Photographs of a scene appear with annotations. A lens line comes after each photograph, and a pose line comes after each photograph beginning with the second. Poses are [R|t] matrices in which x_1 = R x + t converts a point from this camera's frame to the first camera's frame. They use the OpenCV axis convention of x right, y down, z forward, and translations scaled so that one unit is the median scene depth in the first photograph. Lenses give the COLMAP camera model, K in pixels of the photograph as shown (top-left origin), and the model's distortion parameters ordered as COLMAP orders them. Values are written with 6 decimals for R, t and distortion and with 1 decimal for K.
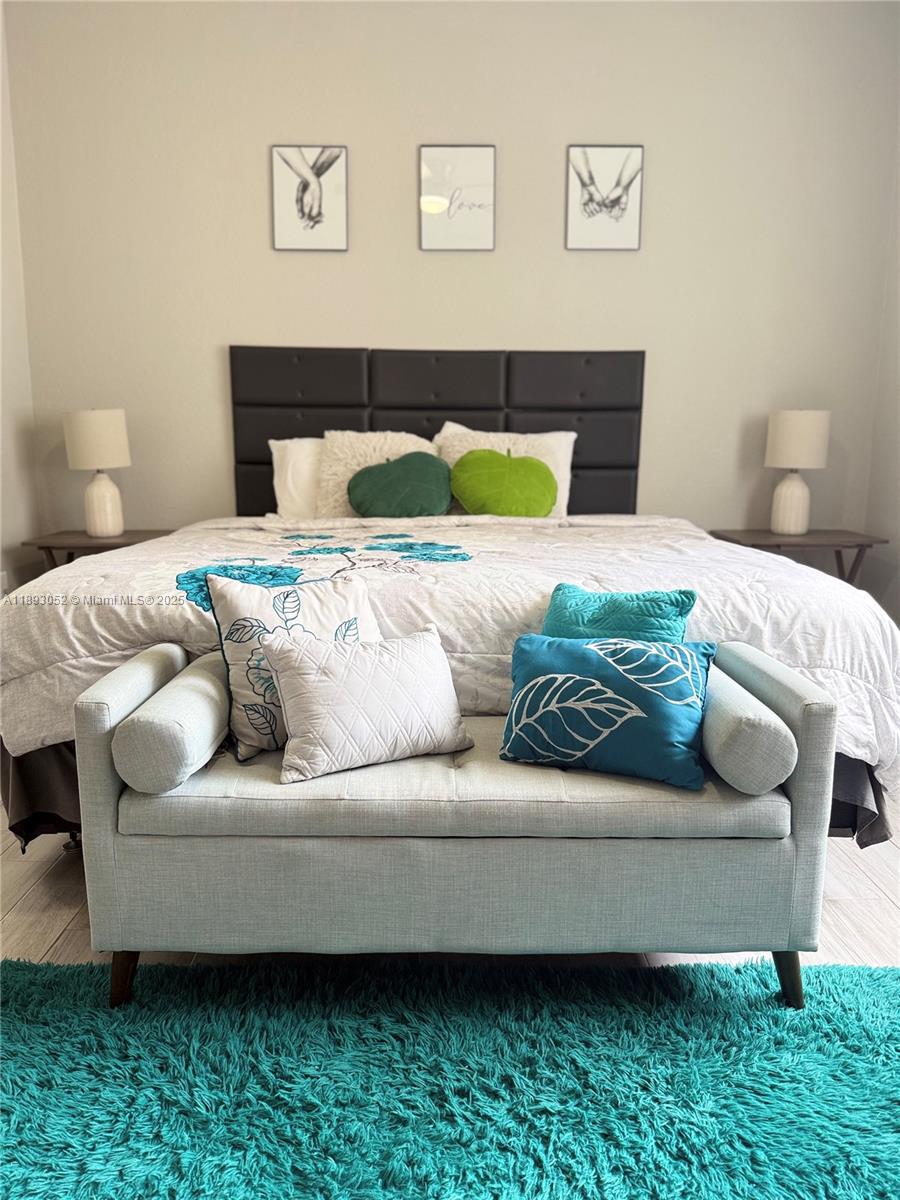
lens RADIAL K [[835.4, 0, 449.3], [0, 835.4, 616.6], [0, 0, 1]] dist [0.082588, -0.200283]
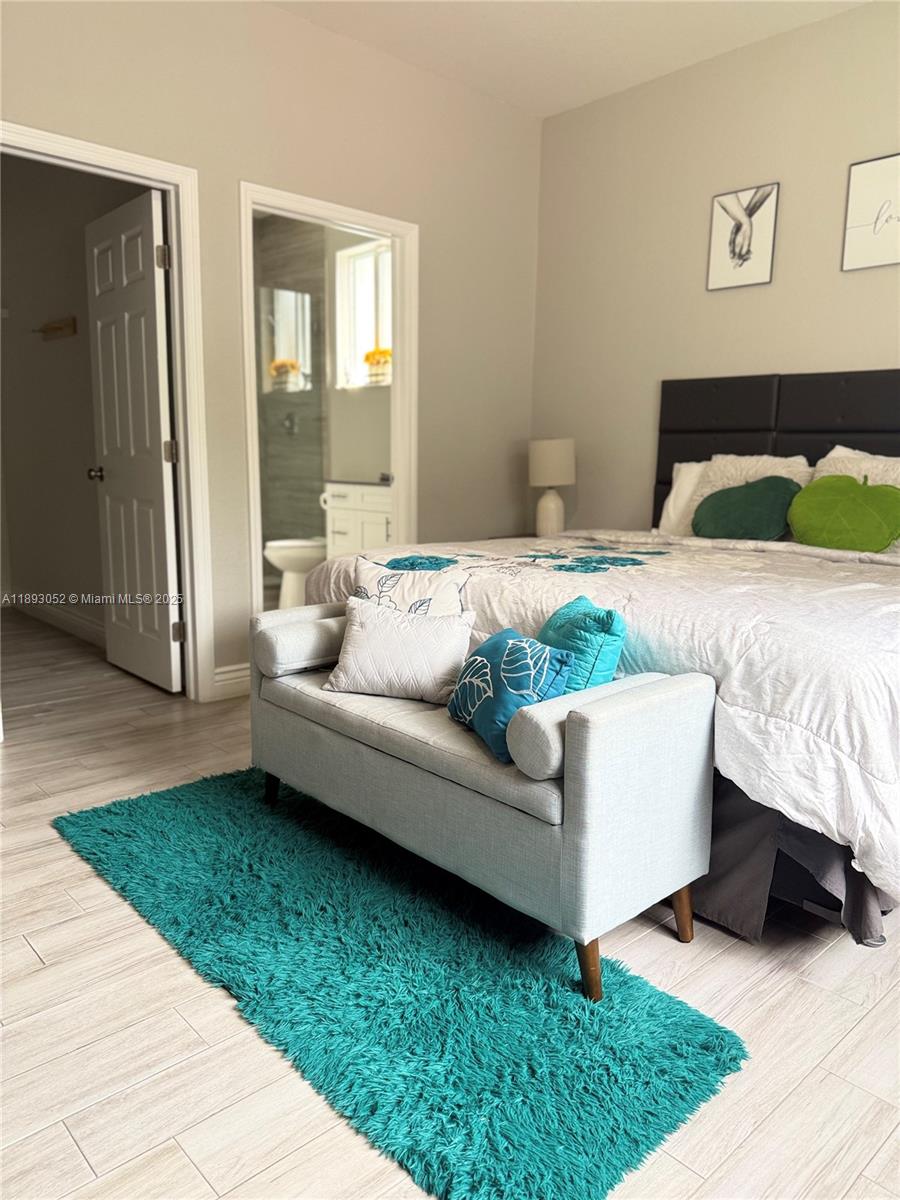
lens RADIAL K [[851.6, 0, 439.6], [0, 851.6, 601.9], [0, 0, 1]] dist [0.027640, -0.048936]
pose [[0.663667, 0.133383, -0.736040, 0.510063], [-0.156669, 0.986936, 0.037585, -0.026270], [0.731437, 0.090370, 0.675894, 0.032733]]
